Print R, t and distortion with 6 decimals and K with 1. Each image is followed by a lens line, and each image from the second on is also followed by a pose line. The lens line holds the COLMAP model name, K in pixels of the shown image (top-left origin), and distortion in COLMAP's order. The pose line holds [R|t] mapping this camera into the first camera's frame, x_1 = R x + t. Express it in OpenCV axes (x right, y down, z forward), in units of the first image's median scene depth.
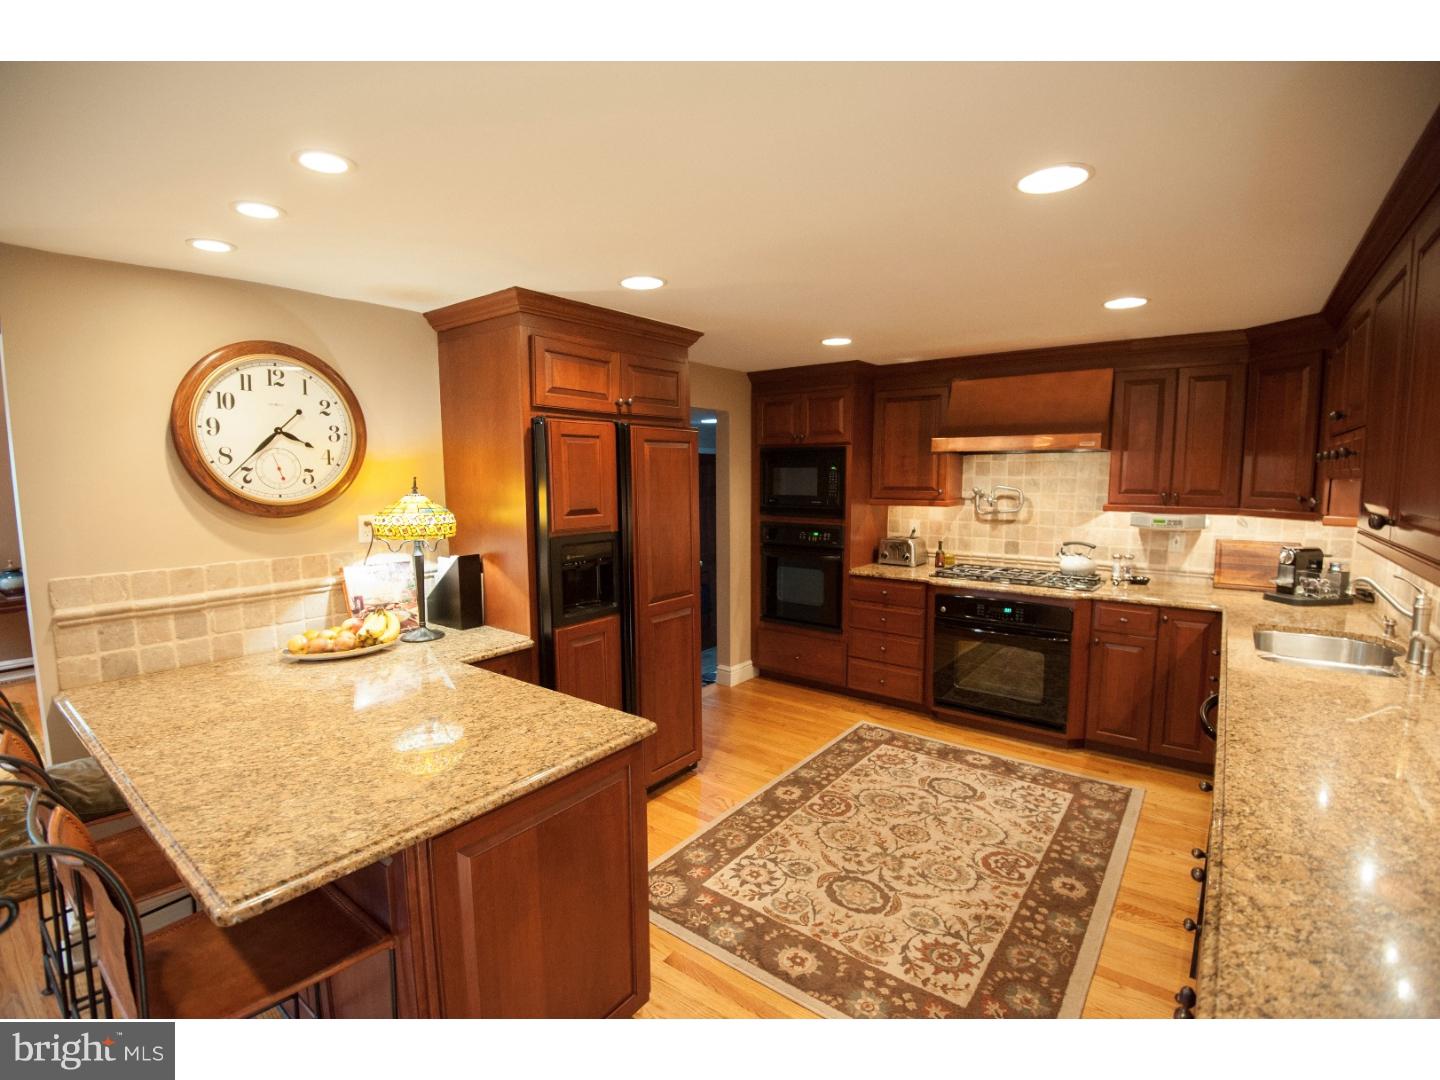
lens RADIAL K [[654.7, 0, 722.0], [0, 654.7, 542.3], [0, 0, 1]] dist [-0.017474, -0.008626]
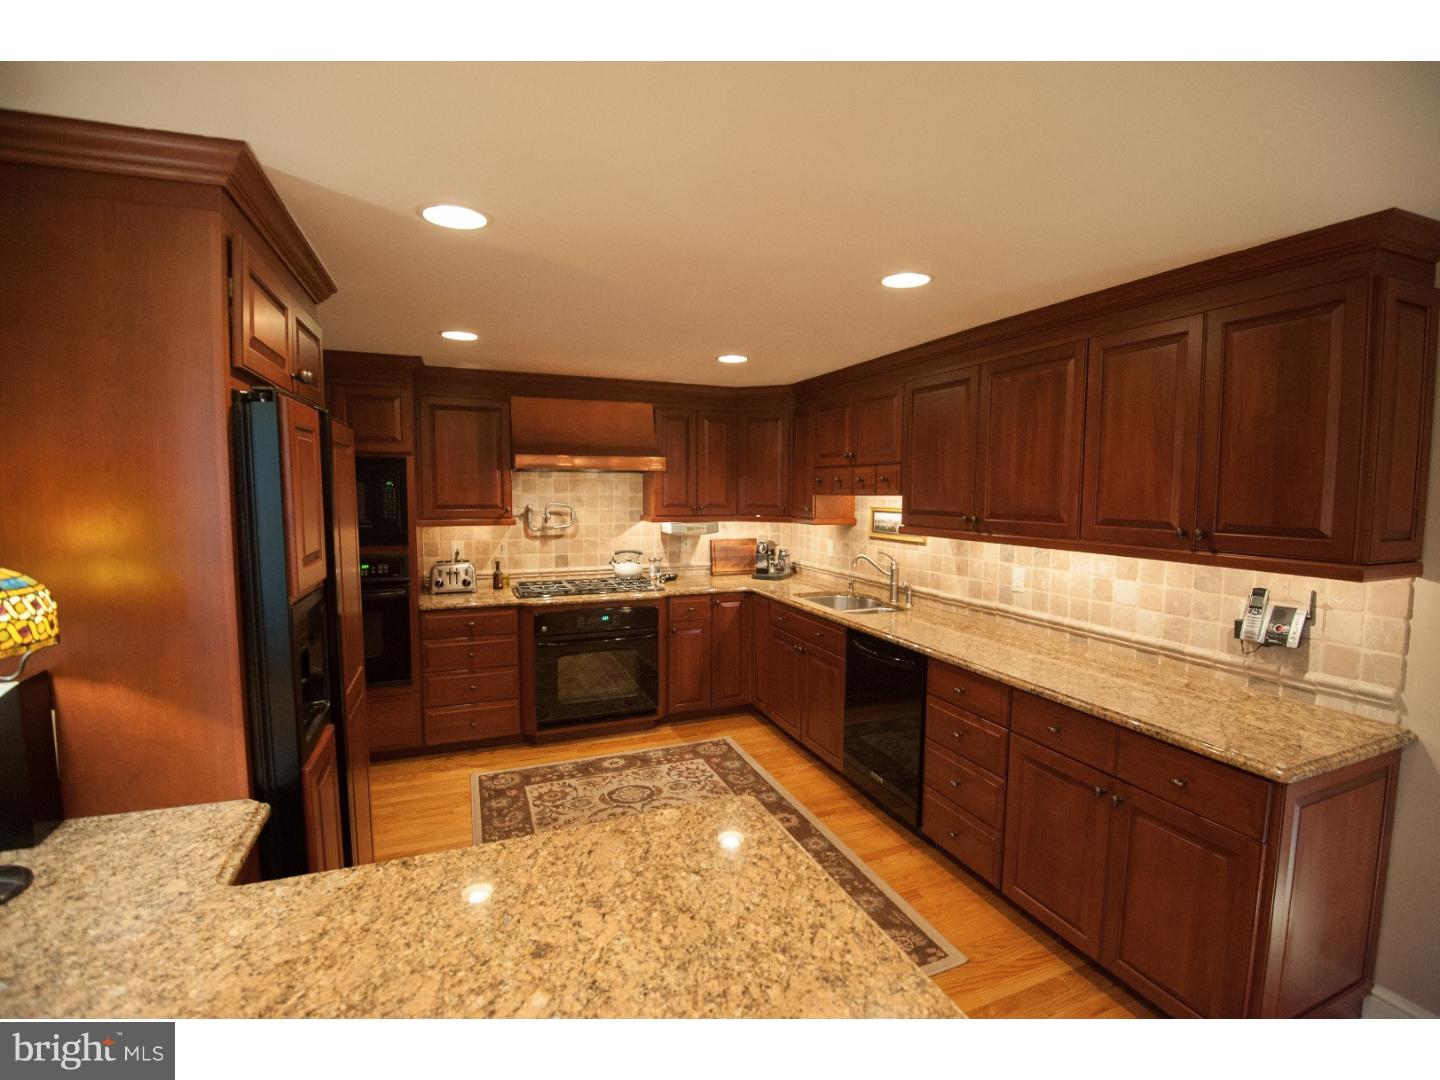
lens RADIAL K [[654.7, 0, 724.9], [0, 654.7, 535.0], [0, 0, 1]] dist [-0.017474, -0.008626]
pose [[0.505718, -0.056348, 0.860857, -0.425384], [0.085892, 0.996195, 0.014749, -0.034409], [-0.858413, 0.066482, 0.508633, 0.305712]]
